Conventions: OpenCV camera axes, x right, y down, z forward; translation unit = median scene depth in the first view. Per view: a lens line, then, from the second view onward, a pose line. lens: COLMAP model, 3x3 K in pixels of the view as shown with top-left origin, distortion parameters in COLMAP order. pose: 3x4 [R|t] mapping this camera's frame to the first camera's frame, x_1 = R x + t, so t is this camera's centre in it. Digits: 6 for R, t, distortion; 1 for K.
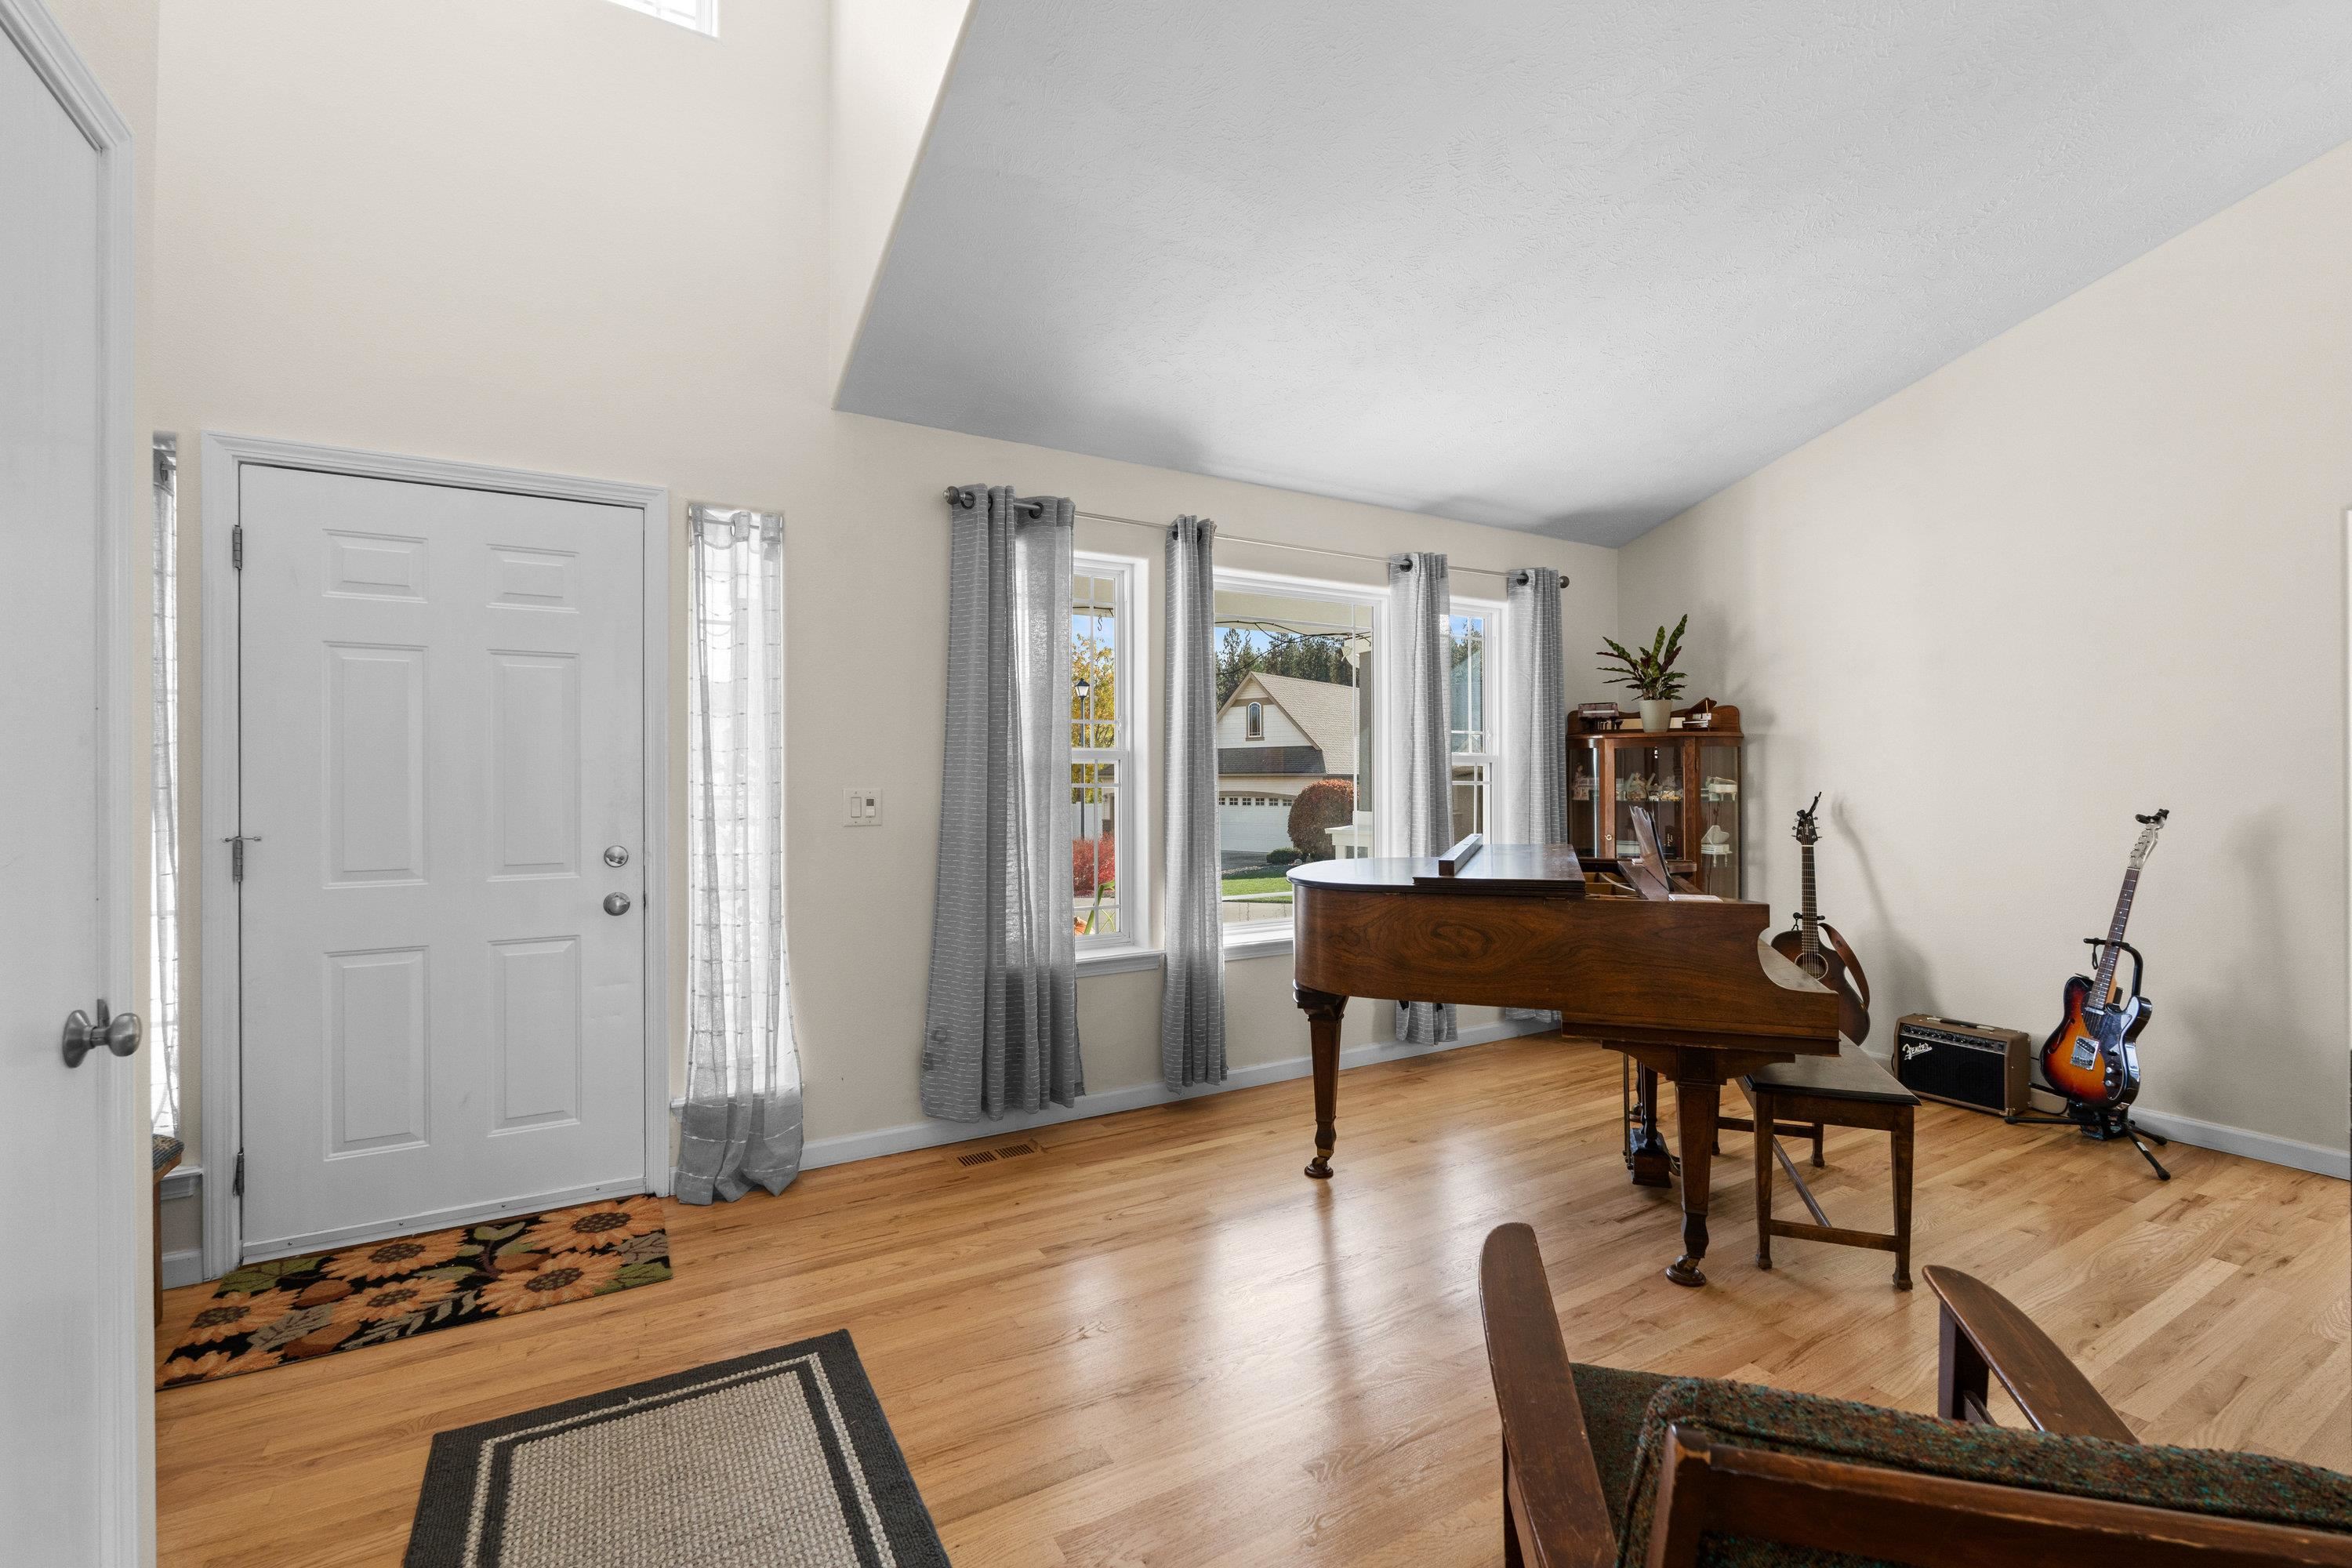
lens RADIAL K [[1024.5, 0, 1177.7], [0, 1024.5, 787.9], [0, 0, 1]] dist [-0.001520, 0.000032]
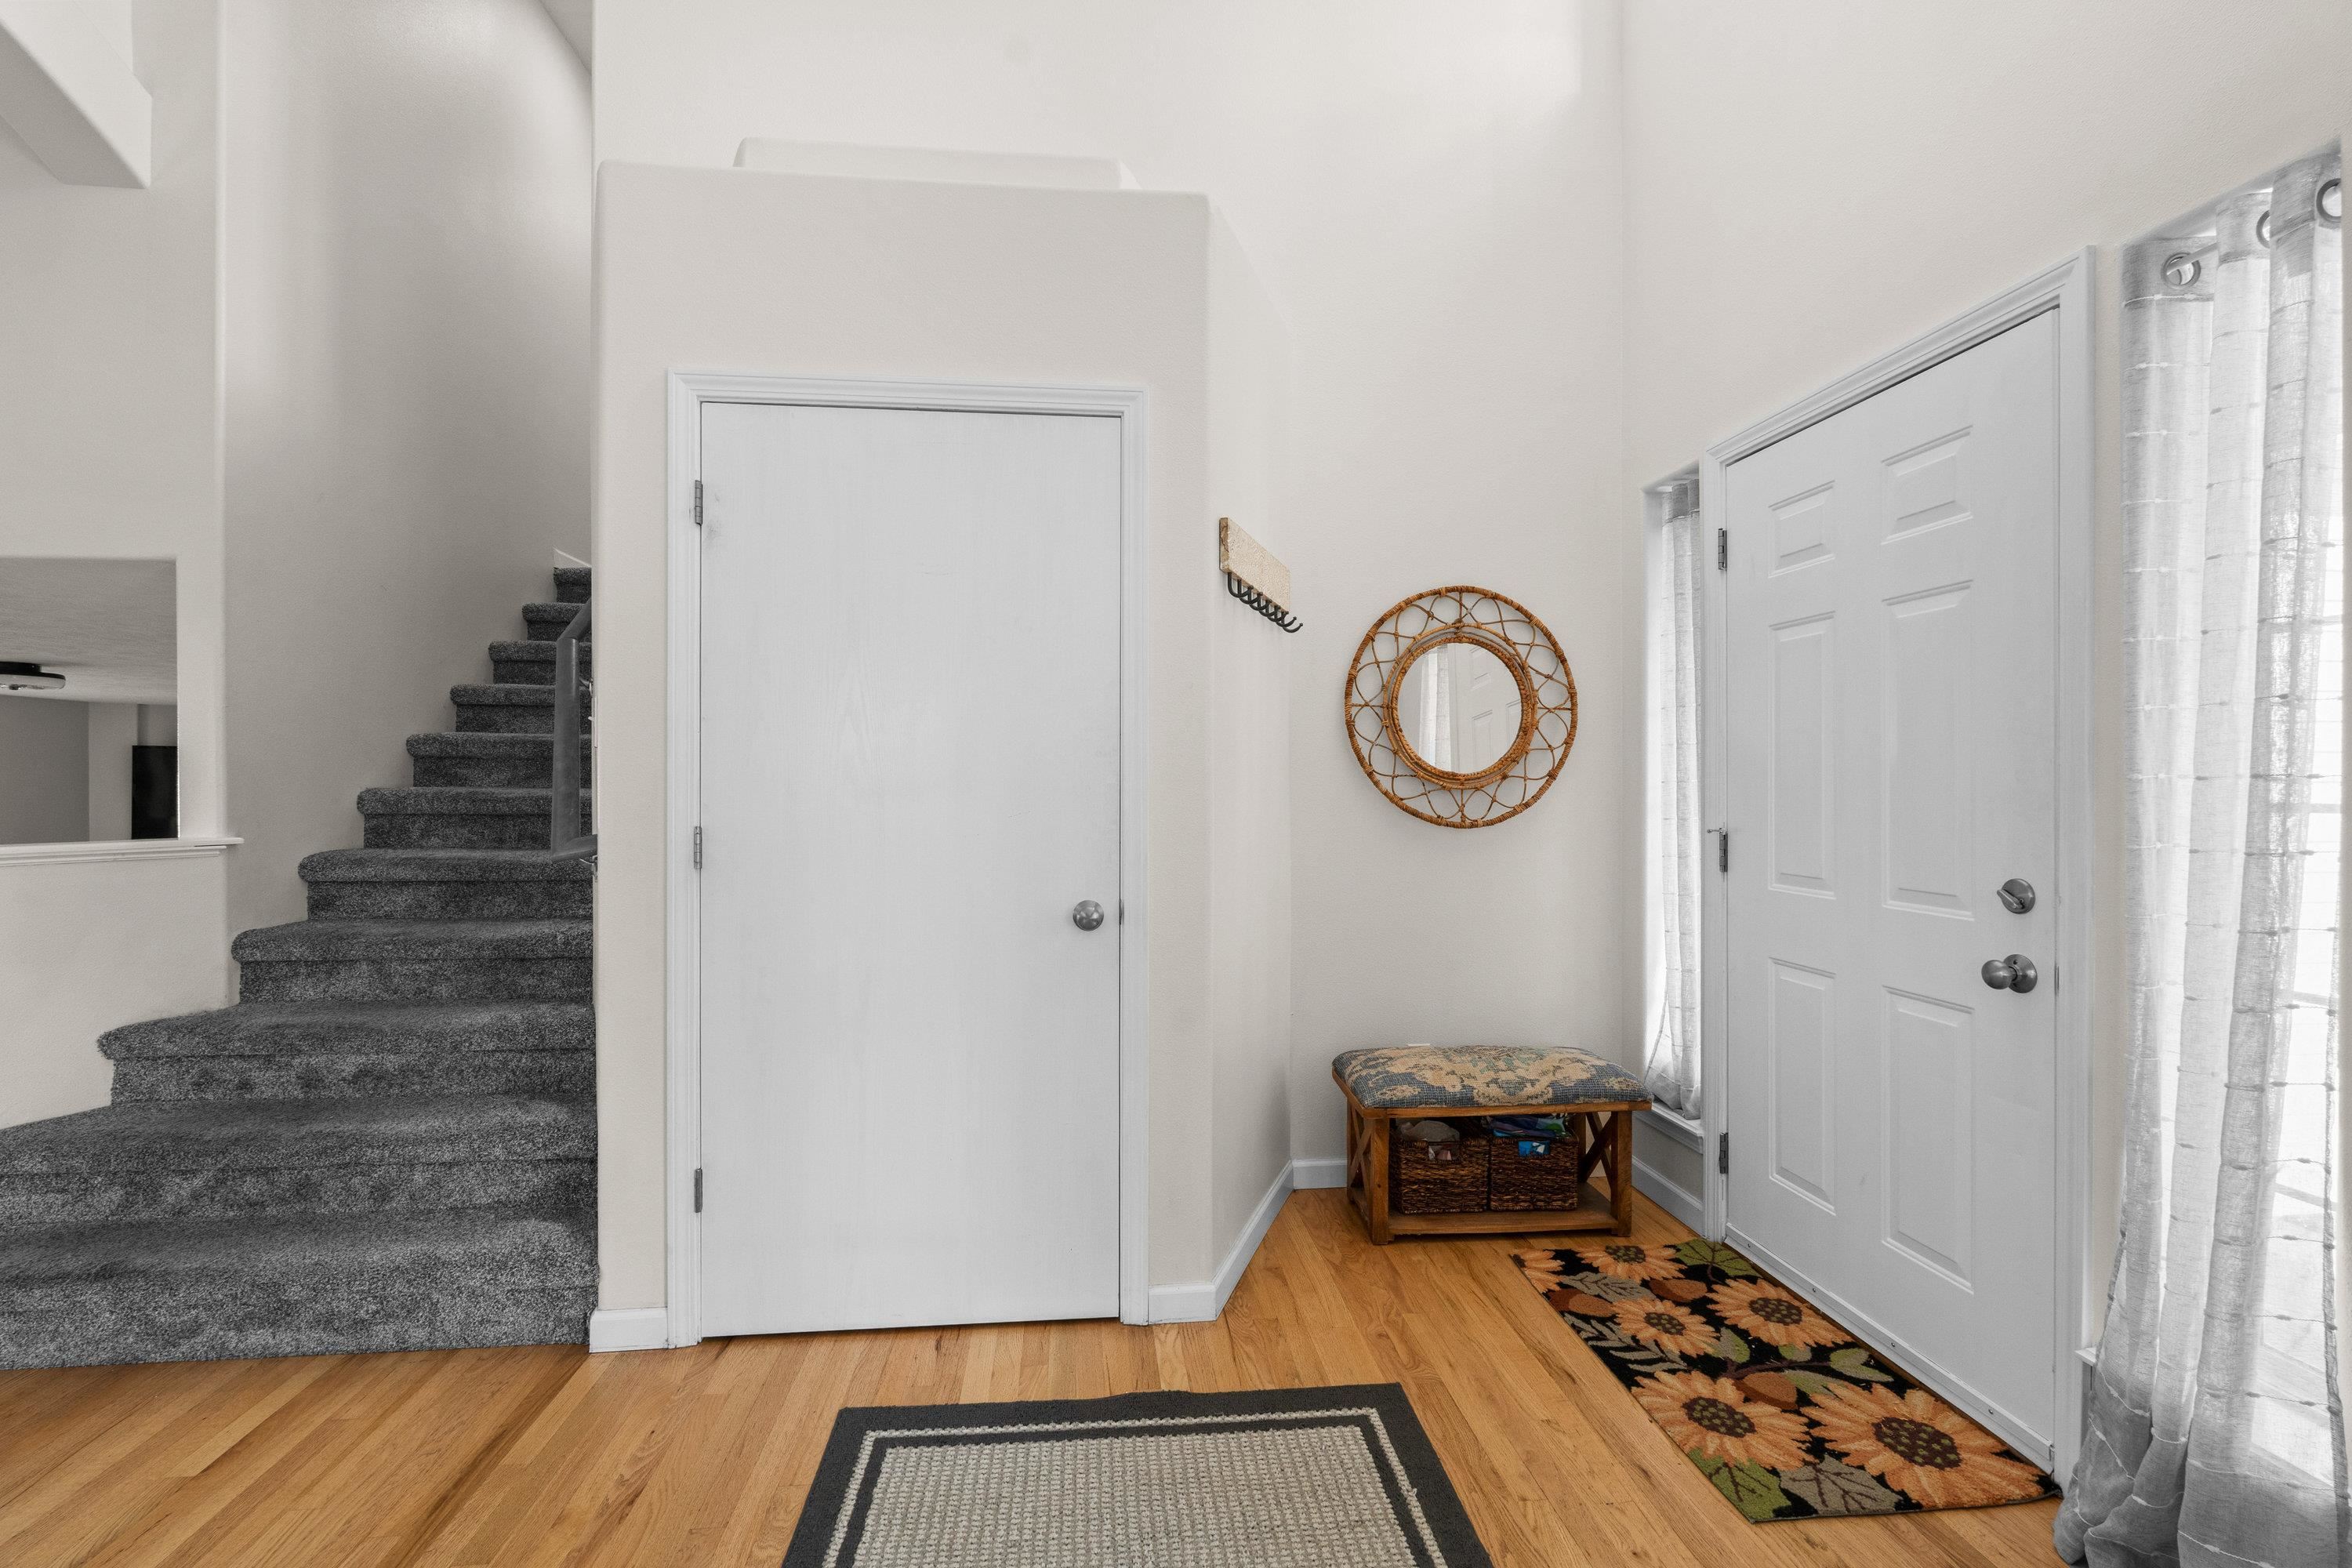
lens RADIAL K [[1024.5, 0, 1177.7], [0, 1024.5, 787.9], [0, 0, 1]] dist [-0.001520, 0.000032]
pose [[-0.423353, 0.007007, -0.905938, 0.251385], [-0.005115, 0.999936, 0.010124, -0.001269], [0.905950, 0.008920, -0.423290, 0.910884]]
